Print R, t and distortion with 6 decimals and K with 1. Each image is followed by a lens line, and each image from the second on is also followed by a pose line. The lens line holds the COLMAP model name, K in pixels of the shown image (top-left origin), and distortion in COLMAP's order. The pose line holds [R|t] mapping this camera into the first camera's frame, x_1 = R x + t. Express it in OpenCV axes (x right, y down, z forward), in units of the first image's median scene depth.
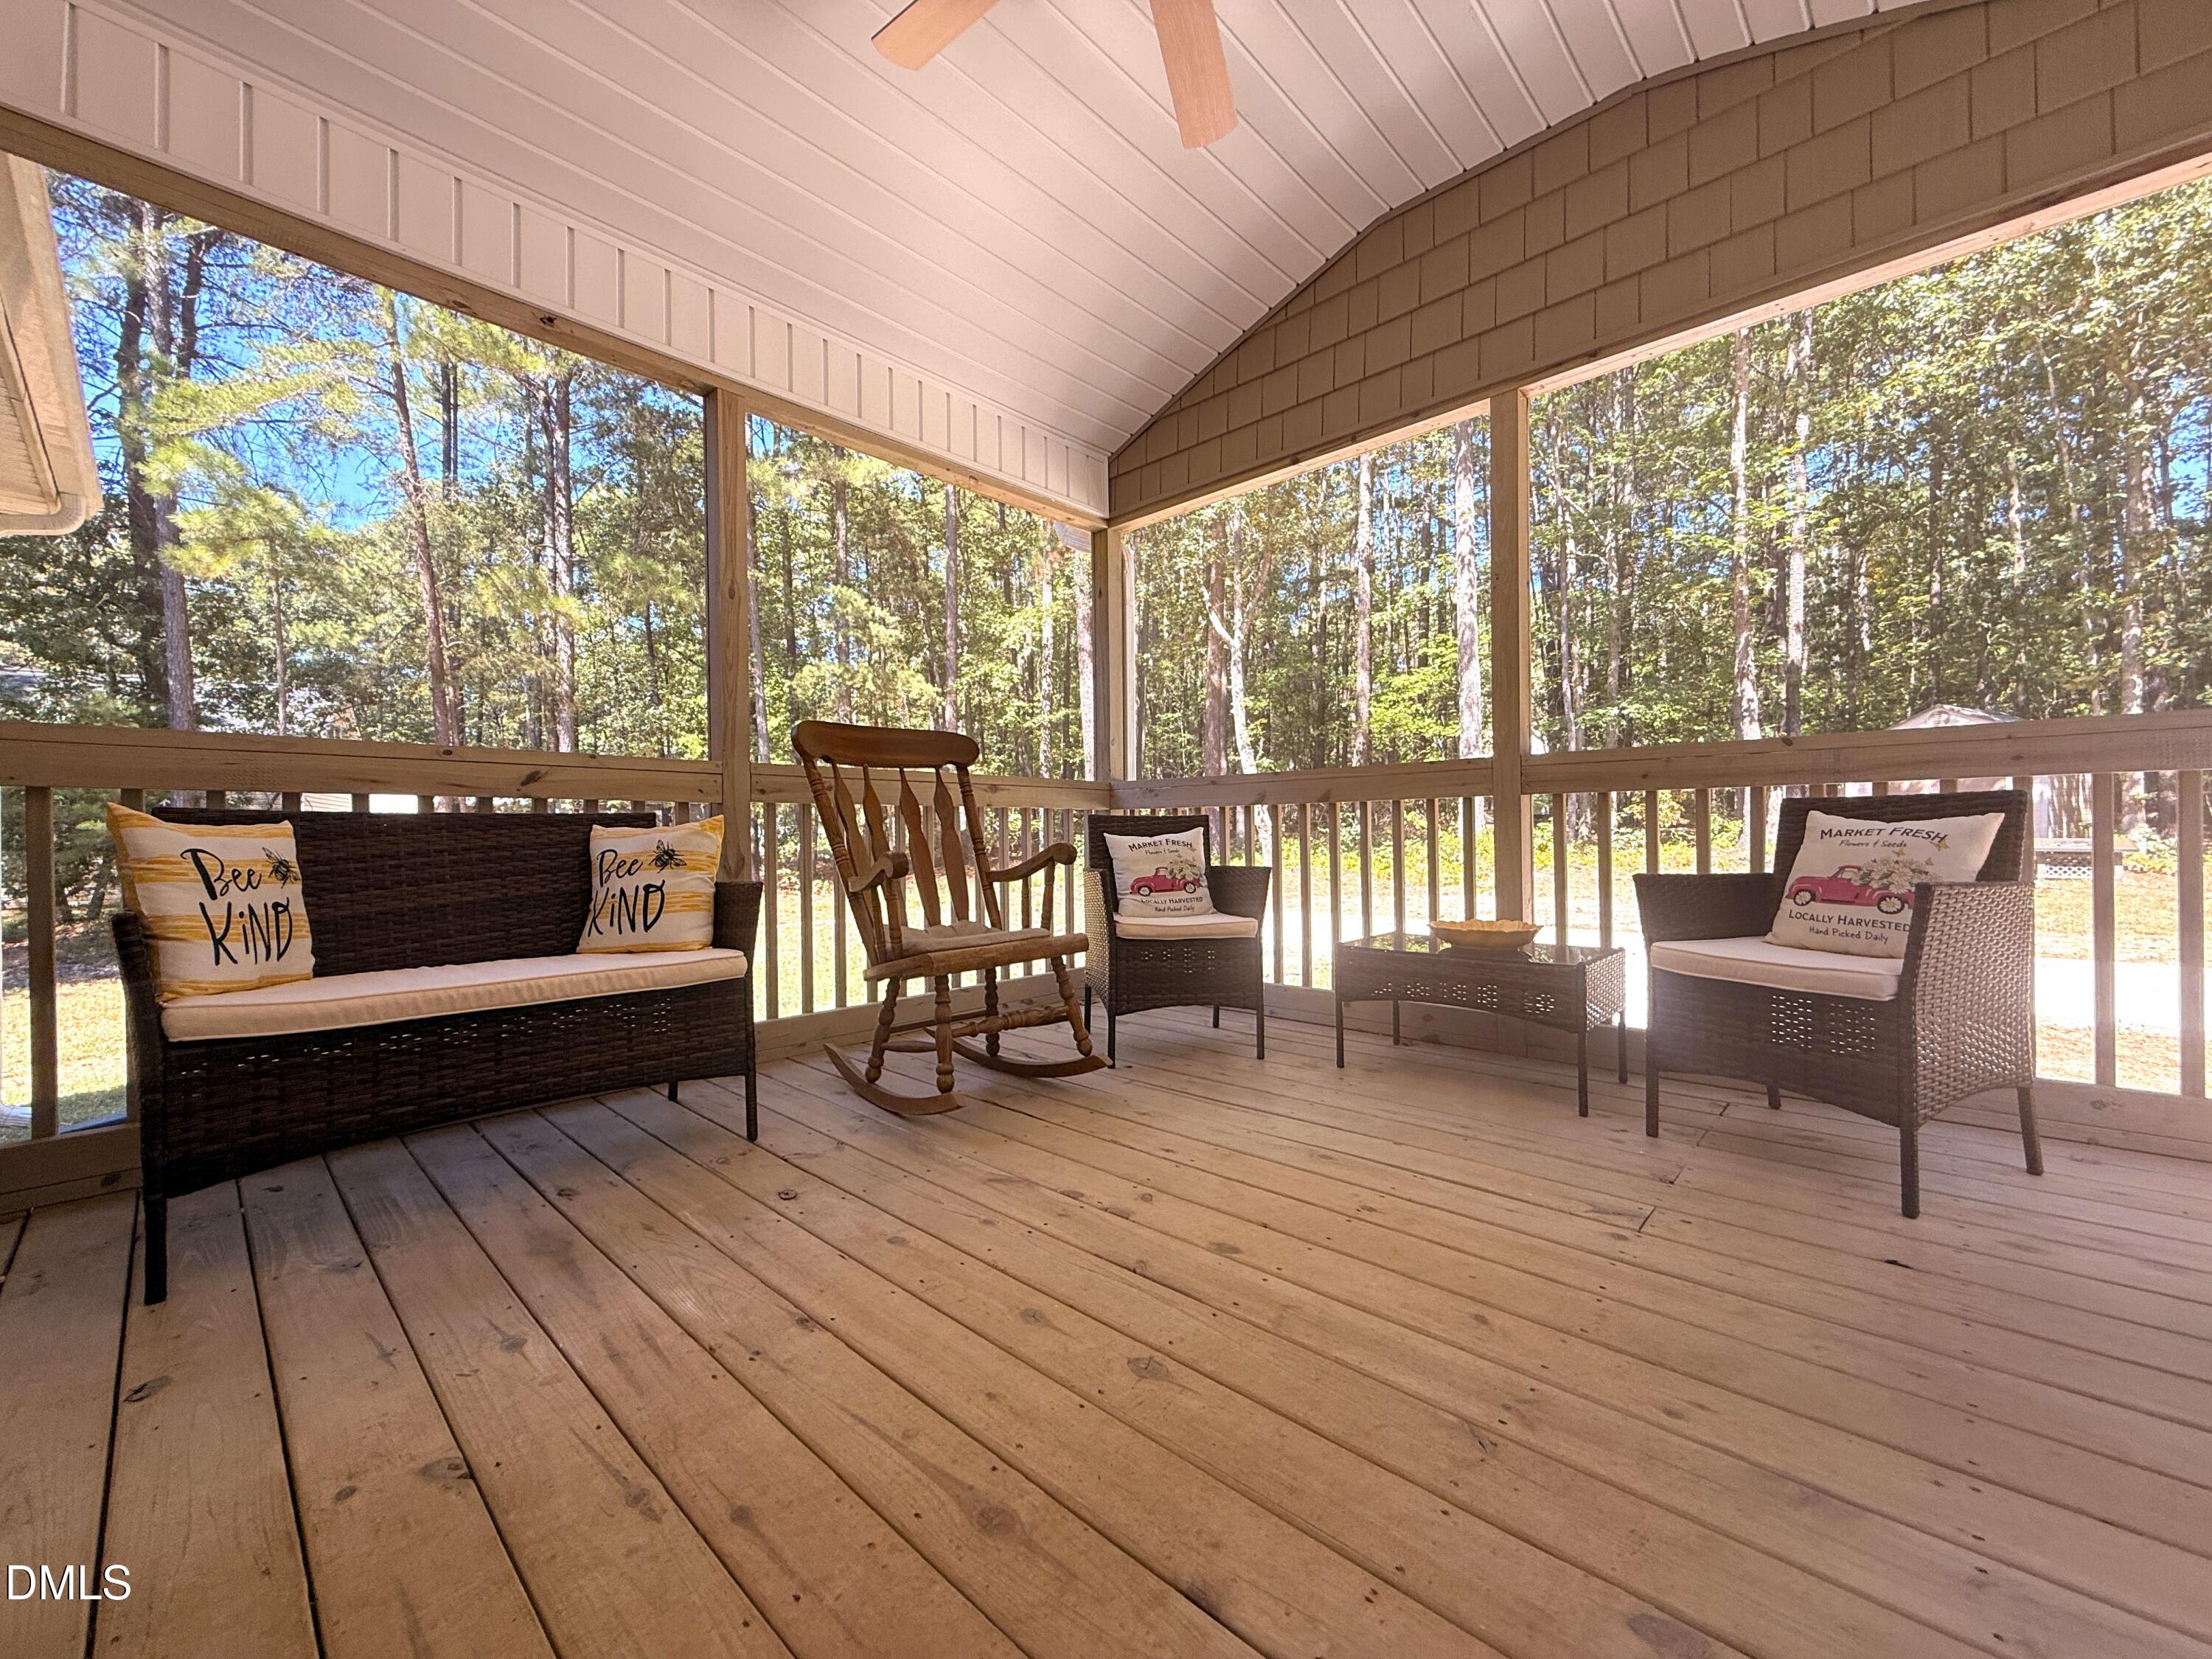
lens RADIAL K [[877.2, 0, 1098.1], [0, 877.2, 831.4], [0, 0, 1]] dist [-0.002149, 0.000682]
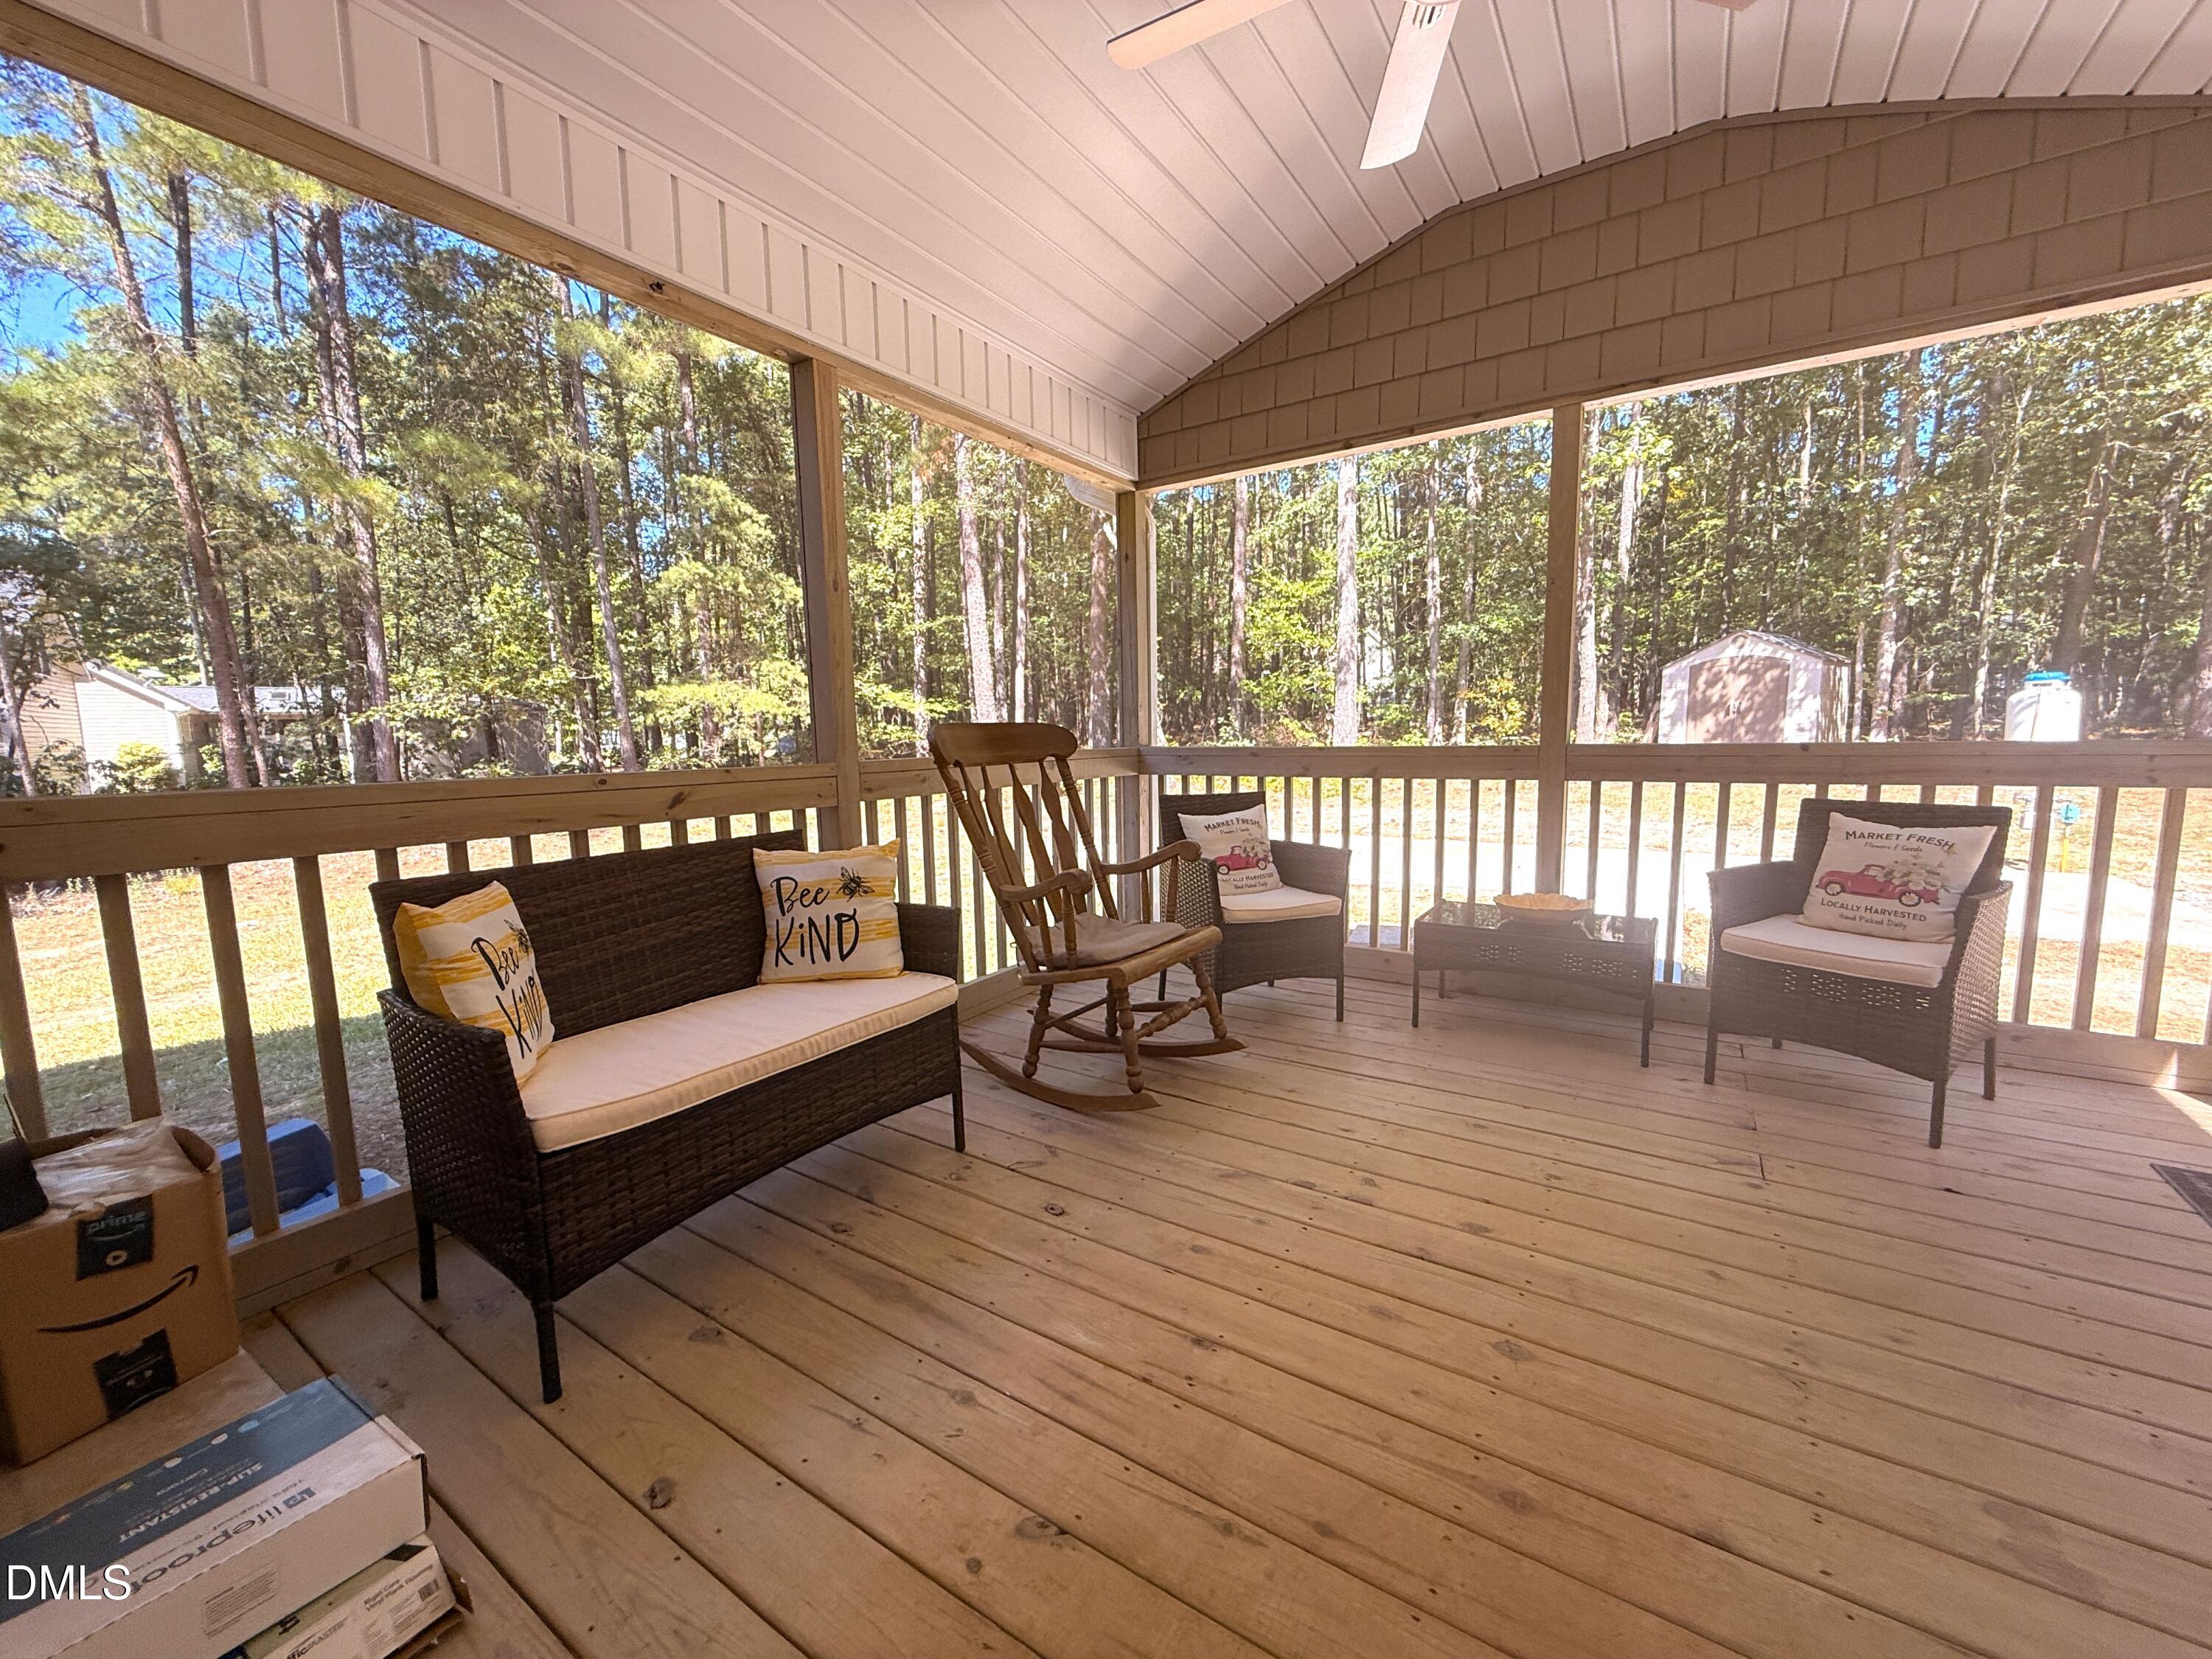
lens RADIAL K [[877.2, 0, 1098.5], [0, 877.2, 831.6], [0, 0, 1]] dist [-0.002149, 0.000682]
pose [[0.985321, -0.028022, 0.168399, -0.397736], [0.008390, 0.993193, 0.116175, -0.149056], [-0.170508, -0.113057, 0.978849, -0.016596]]
